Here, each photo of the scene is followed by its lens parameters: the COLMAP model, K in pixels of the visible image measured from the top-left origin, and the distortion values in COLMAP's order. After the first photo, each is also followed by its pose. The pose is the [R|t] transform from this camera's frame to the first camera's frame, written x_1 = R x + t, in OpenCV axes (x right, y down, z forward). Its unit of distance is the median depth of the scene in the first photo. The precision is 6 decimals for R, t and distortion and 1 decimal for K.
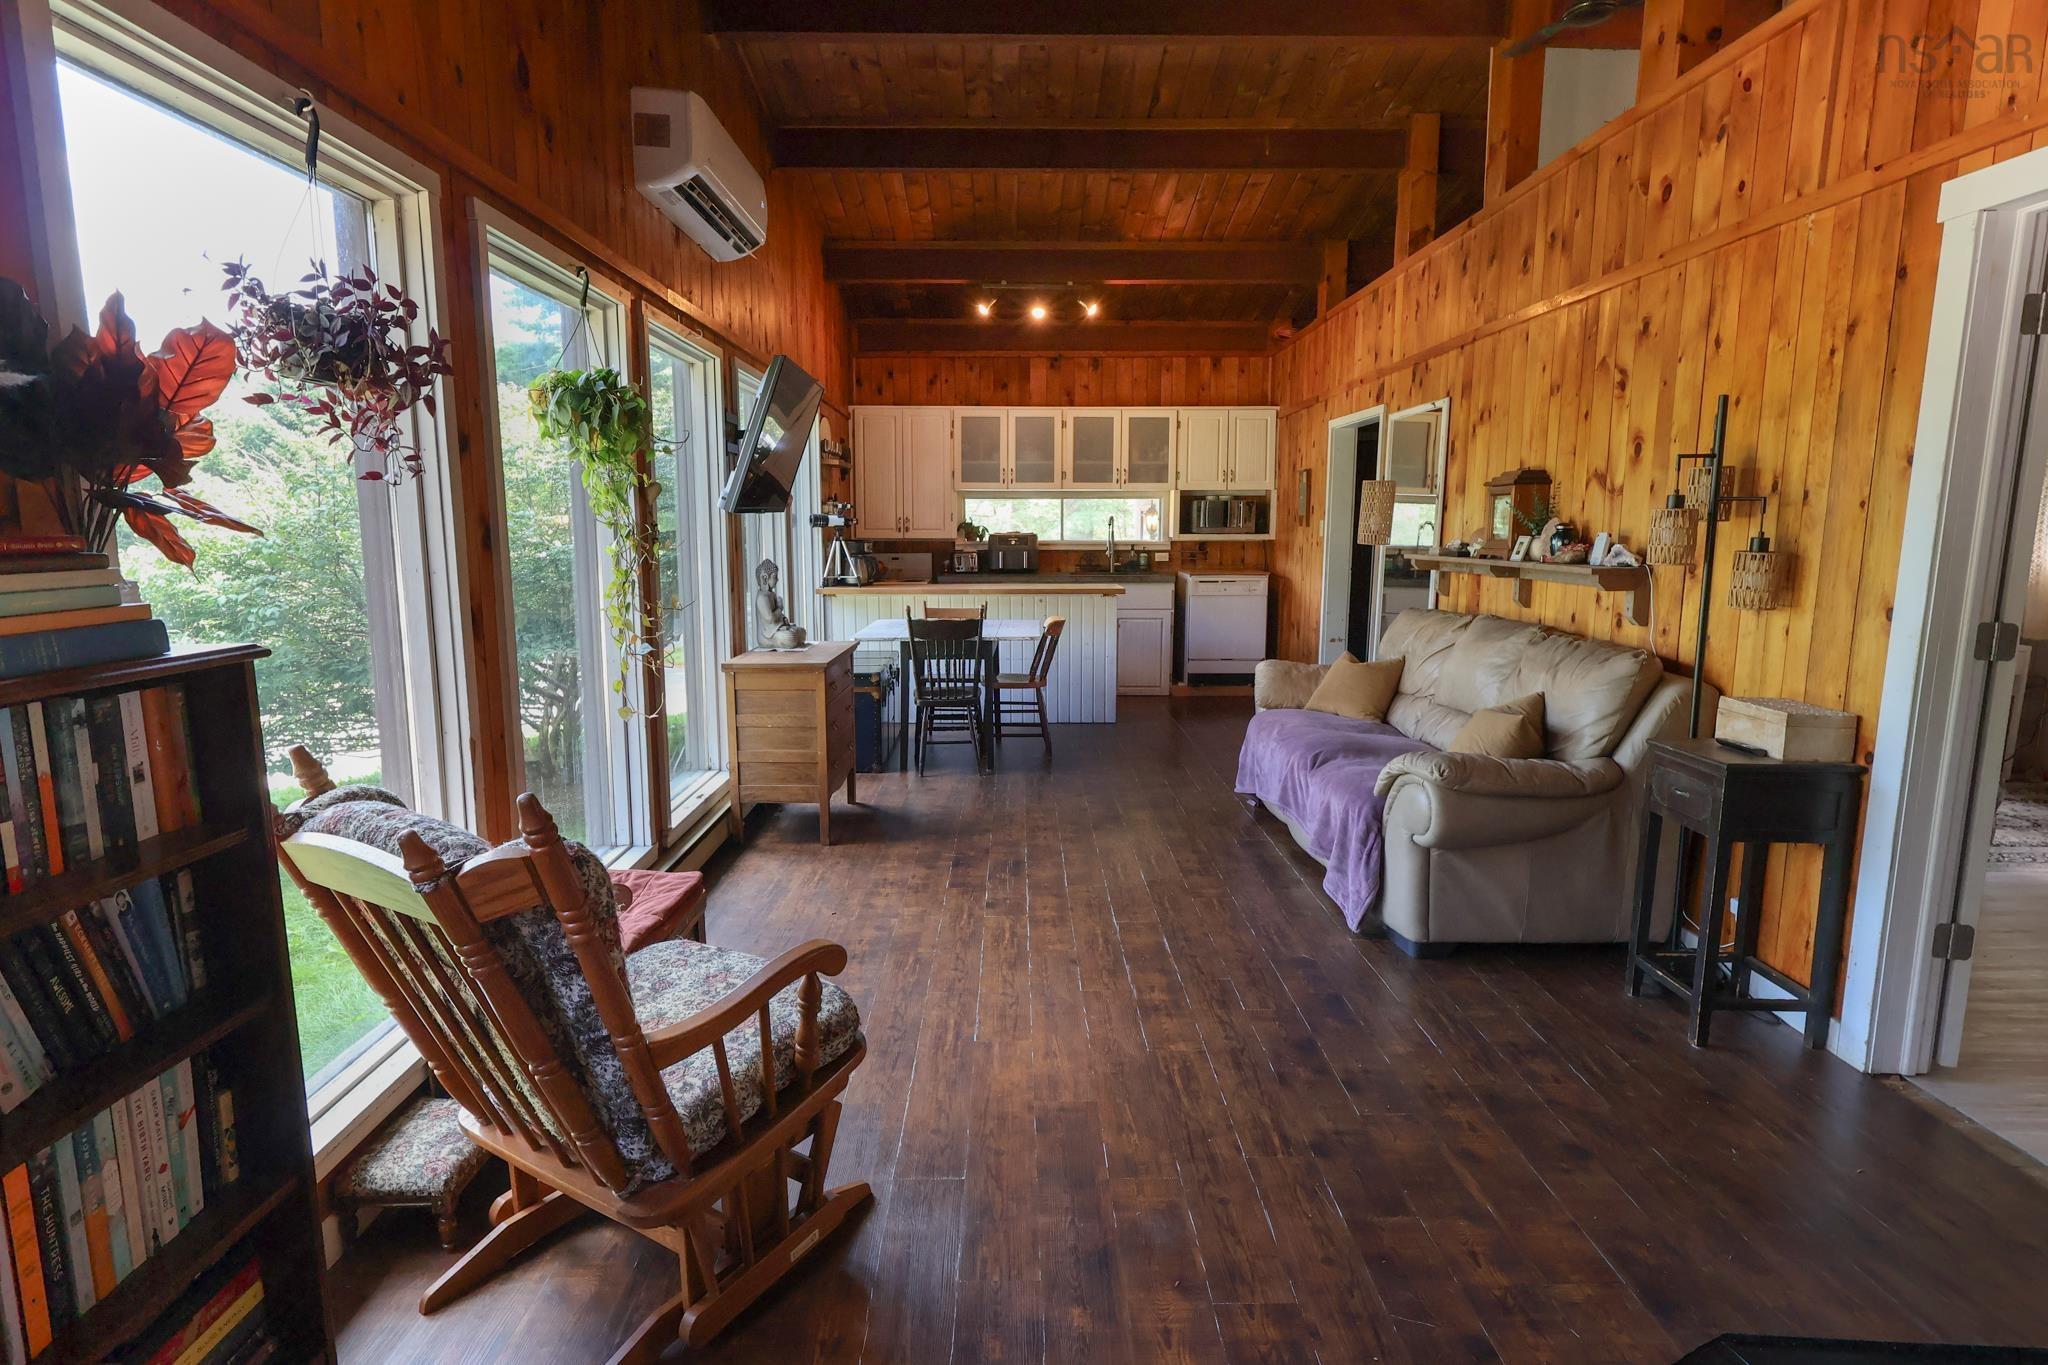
lens RADIAL K [[1071.1, 0, 1021.1], [0, 1071.1, 681.7], [0, 0, 1]] dist [0.000601, 0.000900]
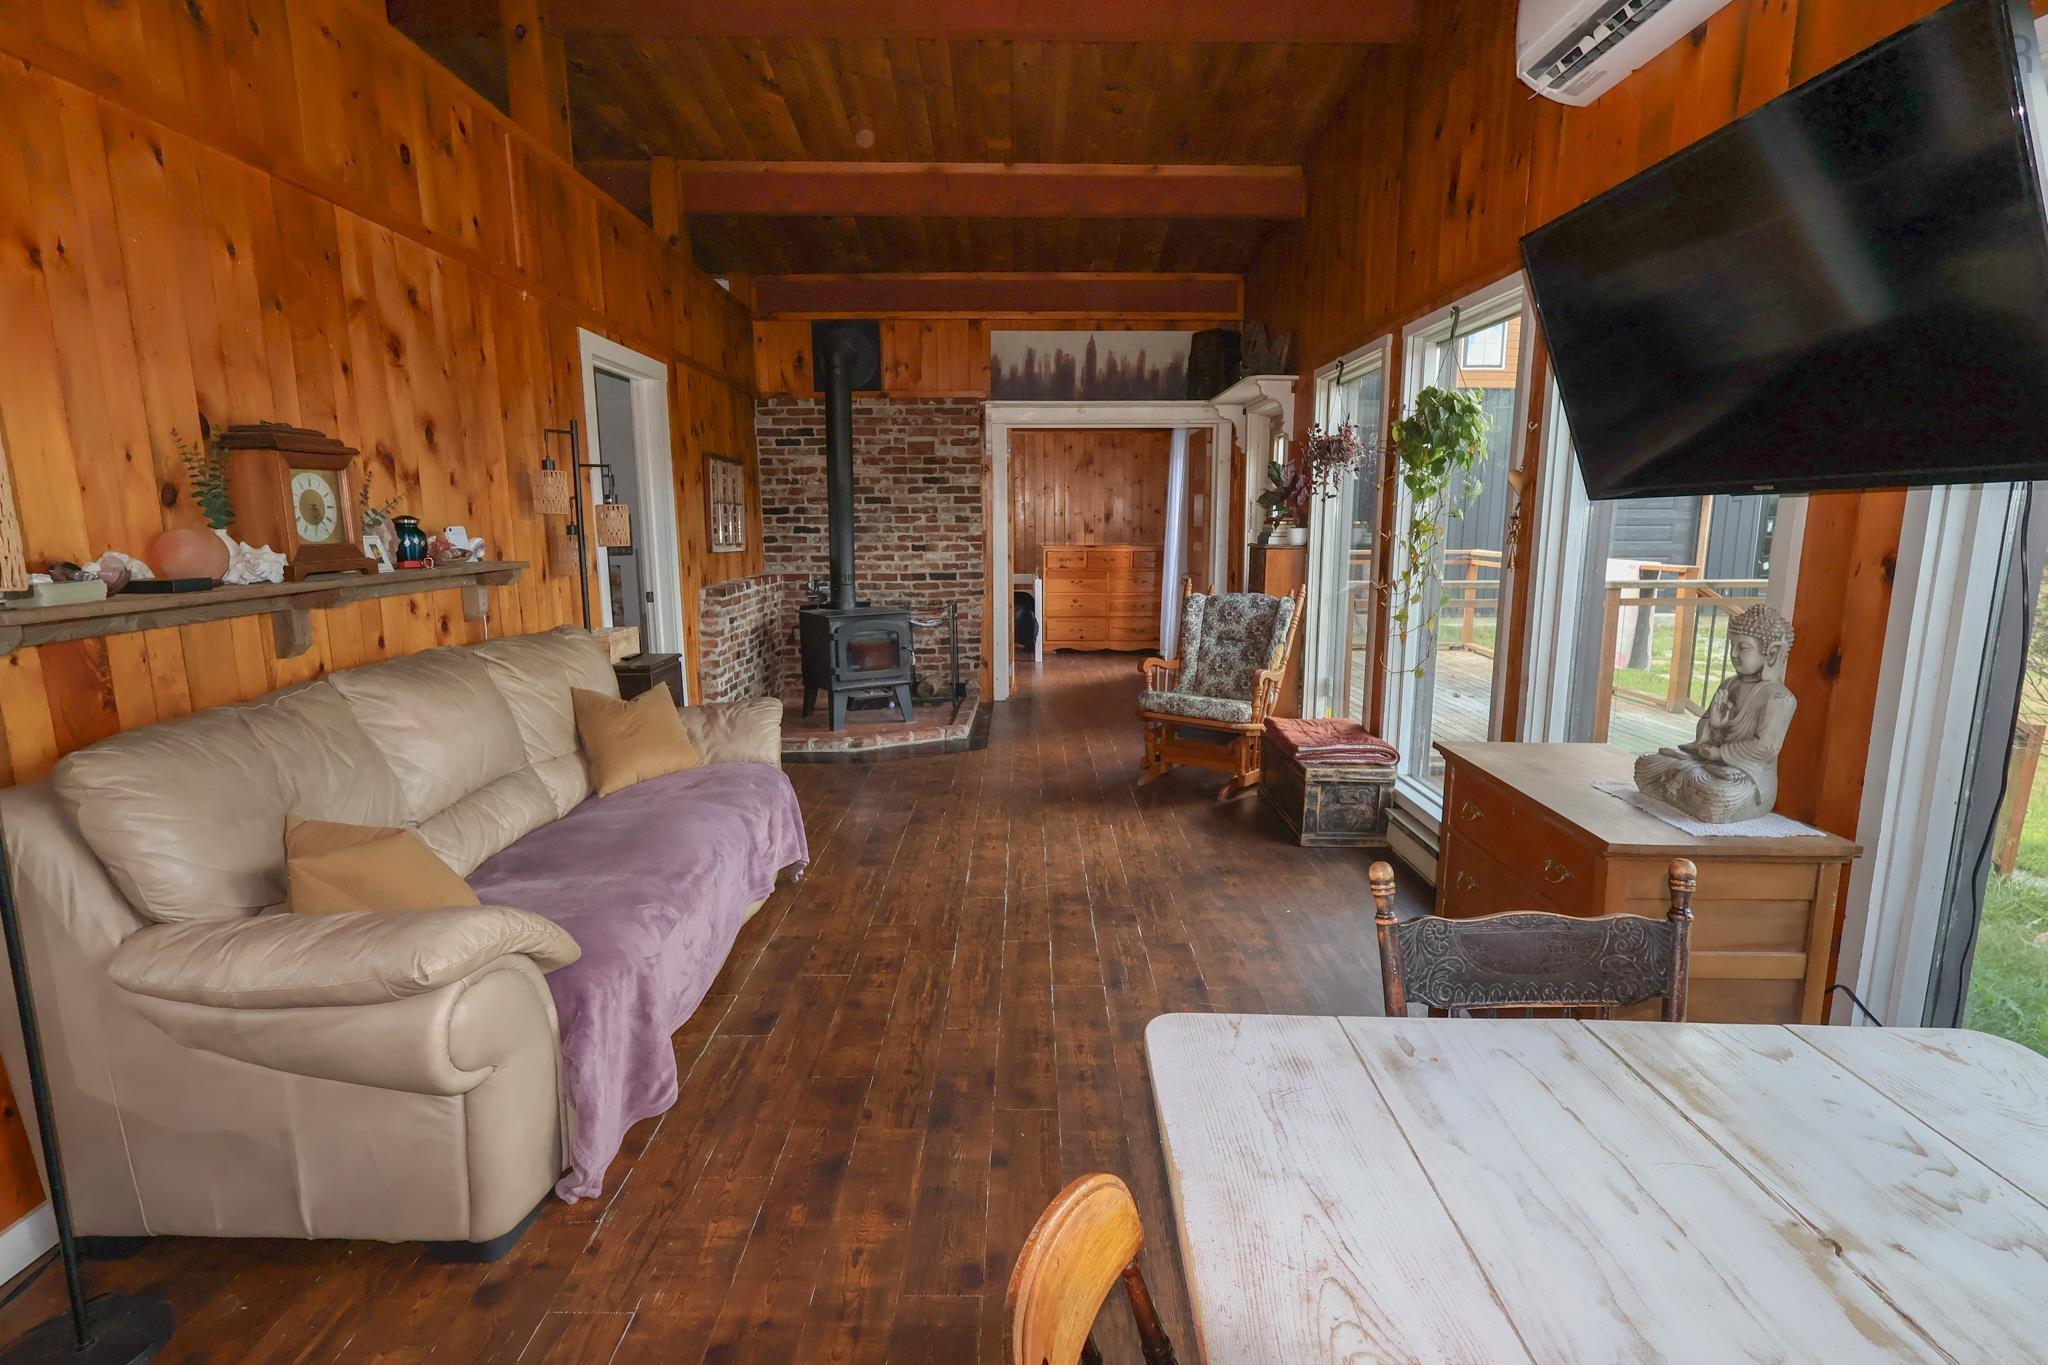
lens RADIAL K [[979.8, 0, 1019.0], [0, 979.8, 681.8], [0, 0, 1]] dist [-0.000074, 0.001652]
pose [[-0.999928, -0.001990, 0.011838, 0.052962], [0.001813, 0.949820, 0.312793, -0.227487], [-0.011867, 0.312792, -0.949748, 1.520970]]
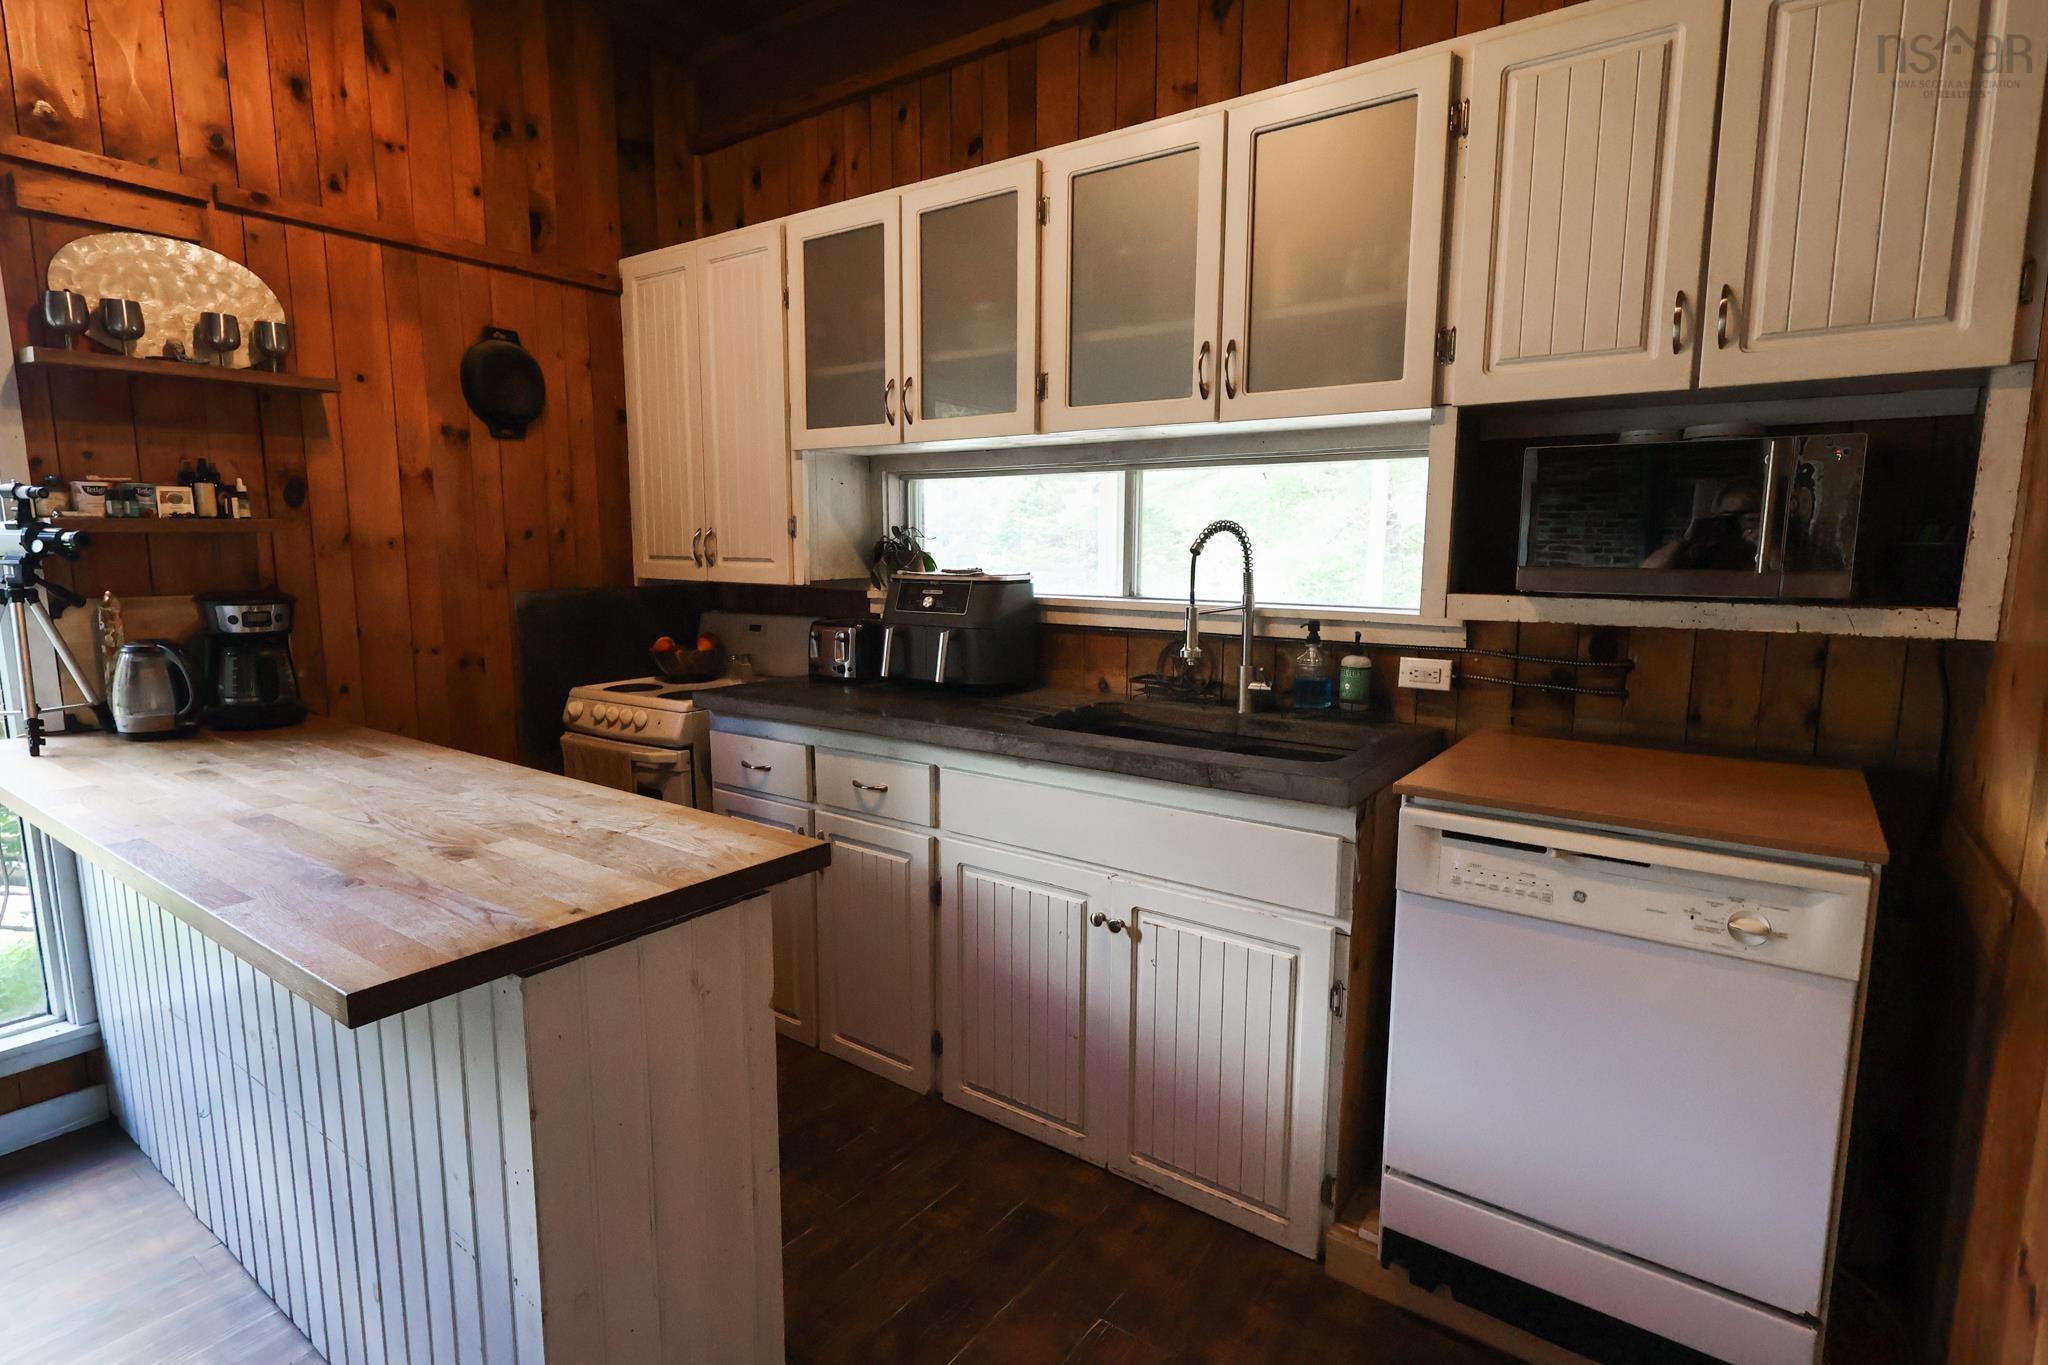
lens RADIAL K [[1022.7, 0, 1024.0], [0, 1022.7, 682.5], [0, 0, 1]] dist [0.000110, -0.000112]
pose [[0.807648, 0.083354, -0.583743, 0.401302], [-0.086315, 0.996007, 0.022799, -0.224086], [0.583313, 0.031973, 0.811618, 1.481786]]
